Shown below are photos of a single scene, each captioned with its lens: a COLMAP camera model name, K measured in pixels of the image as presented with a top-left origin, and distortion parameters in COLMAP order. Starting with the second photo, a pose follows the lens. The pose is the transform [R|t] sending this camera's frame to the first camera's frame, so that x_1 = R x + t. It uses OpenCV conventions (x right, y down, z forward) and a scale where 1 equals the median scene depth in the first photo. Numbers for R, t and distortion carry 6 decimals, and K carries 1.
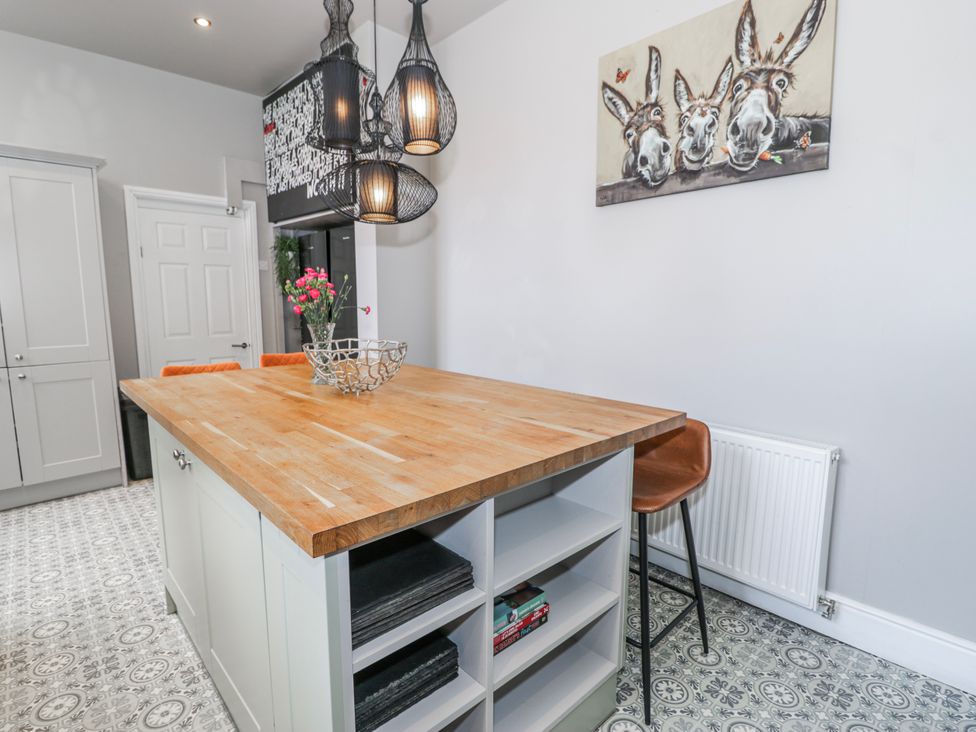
lens RADIAL K [[506.5, 0, 467.4], [0, 506.5, 369.4], [0, 0, 1]] dist [0.000648, -0.012902]
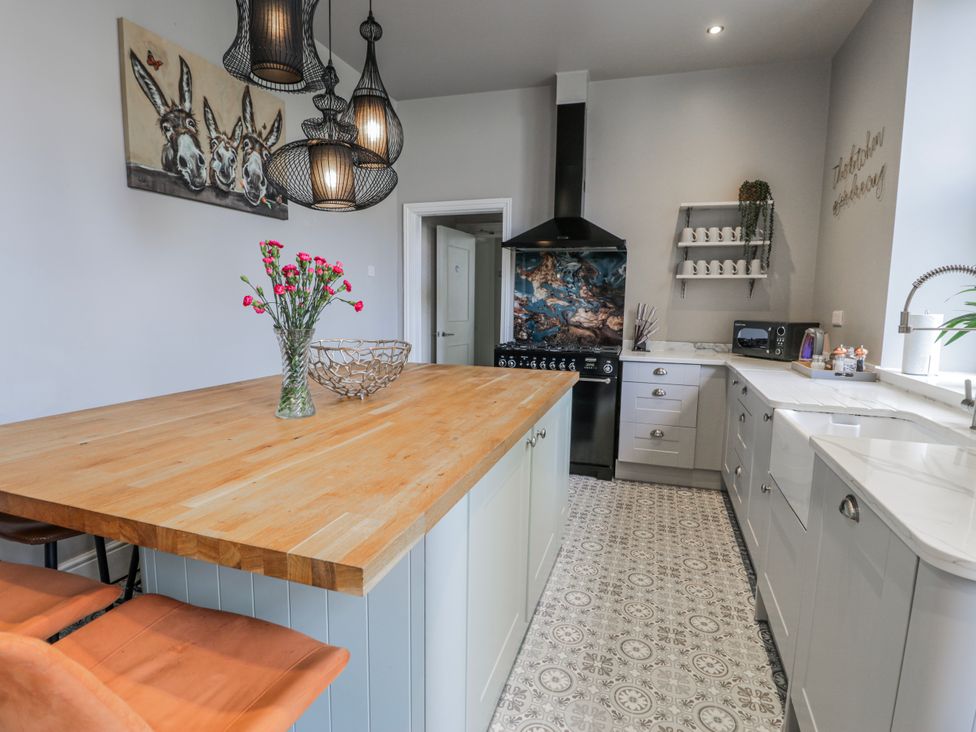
lens RADIAL K [[506.5, 0, 485.5], [0, 506.5, 368.7], [0, 0, 1]] dist [0.000648, -0.012902]
pose [[-0.489441, -0.123810, 0.863203, -0.992540], [0.096702, 0.976059, 0.194827, -0.142550], [-0.866658, 0.178829, -0.465751, 1.089170]]
